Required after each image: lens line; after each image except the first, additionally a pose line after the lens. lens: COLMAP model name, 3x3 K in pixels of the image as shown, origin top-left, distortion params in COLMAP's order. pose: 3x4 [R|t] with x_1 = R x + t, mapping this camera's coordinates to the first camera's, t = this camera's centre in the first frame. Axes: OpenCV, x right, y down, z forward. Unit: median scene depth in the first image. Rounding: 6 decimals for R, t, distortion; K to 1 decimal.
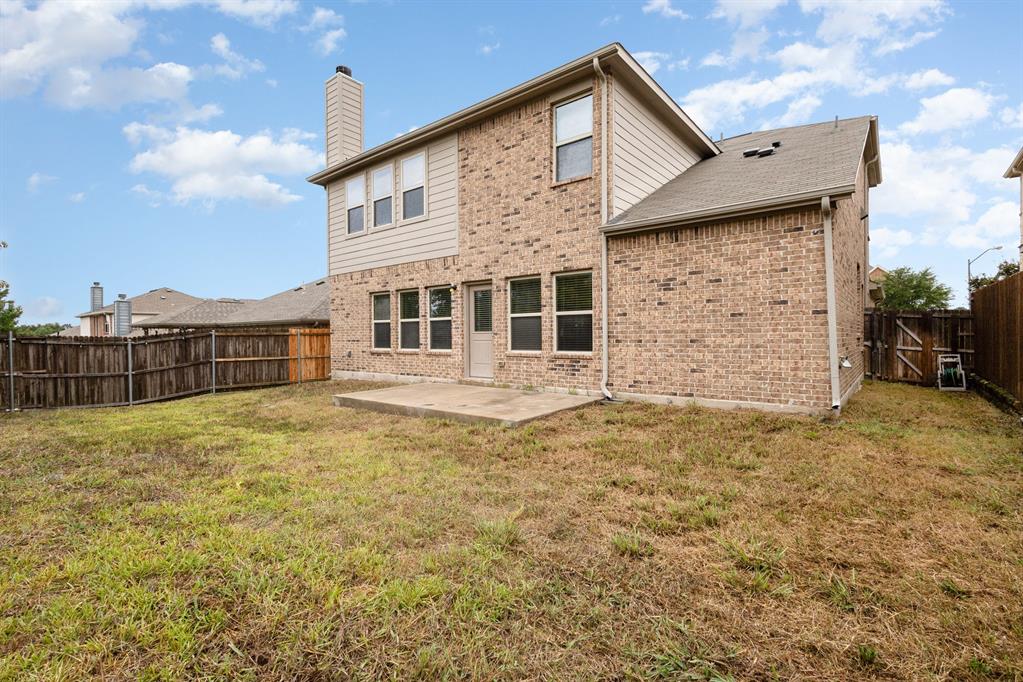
lens RADIAL K [[476.4, 0, 502.5], [0, 476.4, 344.7], [0, 0, 1]] dist [0.008452, -0.002704]
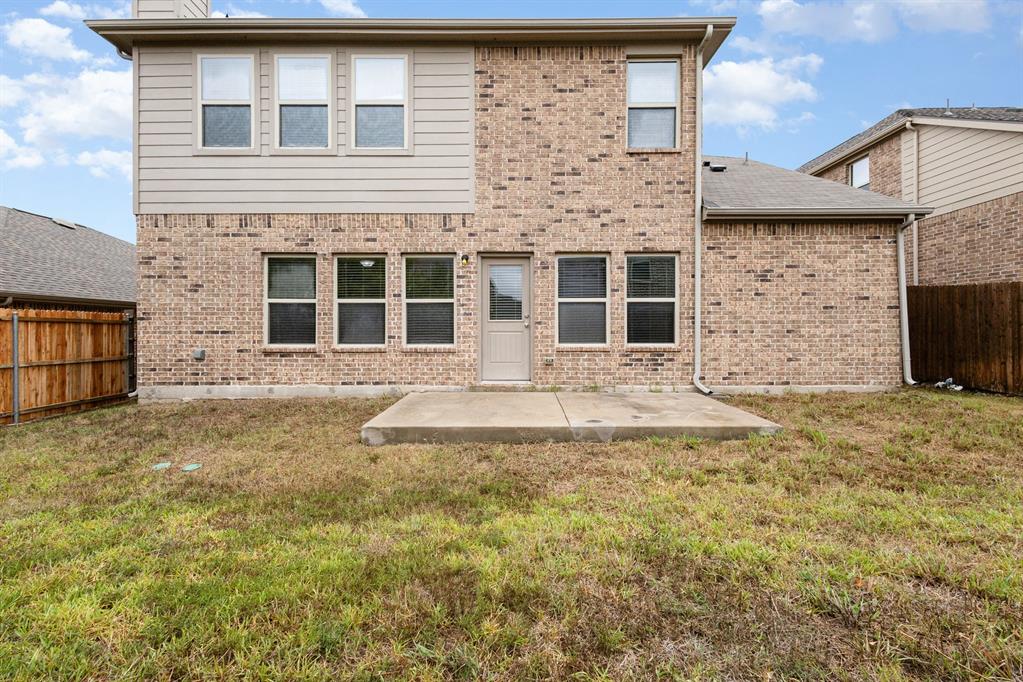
lens RADIAL K [[476.4, 0, 514.2], [0, 476.4, 330.3], [0, 0, 1]] dist [0.008452, -0.002704]
pose [[0.768032, 0.002974, 0.640404, -0.563225], [0.007554, 0.999878, -0.013703, -0.000230], [-0.640367, 0.015362, 0.767916, 0.445006]]
